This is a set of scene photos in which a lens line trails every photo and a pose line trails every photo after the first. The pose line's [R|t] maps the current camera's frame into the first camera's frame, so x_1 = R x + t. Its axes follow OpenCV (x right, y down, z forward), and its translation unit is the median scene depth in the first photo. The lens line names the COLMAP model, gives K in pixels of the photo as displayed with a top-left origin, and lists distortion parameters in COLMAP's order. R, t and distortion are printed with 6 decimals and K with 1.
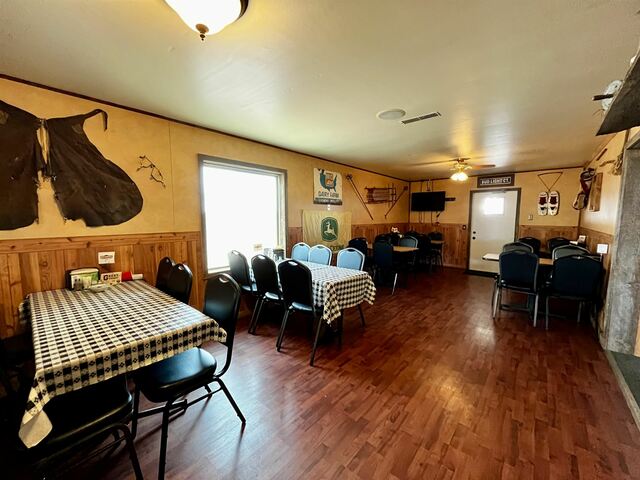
lens RADIAL K [[260.4, 0, 317.4], [0, 260.4, 238.2], [0, 0, 1]] dist [-0.001337, -0.000627]
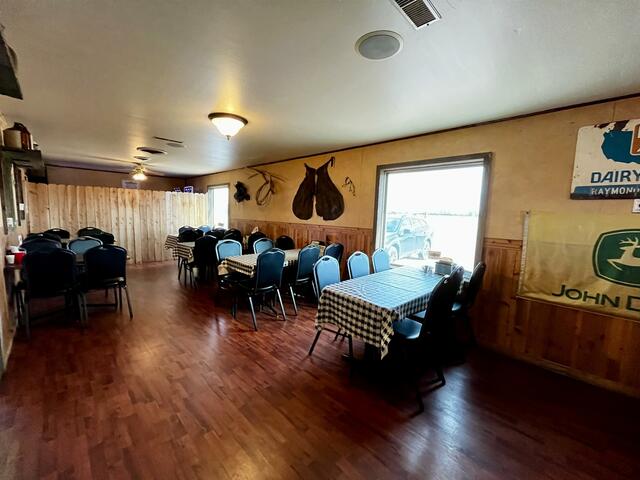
lens RADIAL K [[260.4, 0, 317.2], [0, 260.4, 240.7], [0, 0, 1]] dist [-0.001337, -0.000627]
pose [[-0.069330, 0.101187, -0.992449, 0.878175], [-0.117208, 0.987126, 0.108832, -0.084672], [0.990684, 0.123868, -0.056578, 0.915680]]
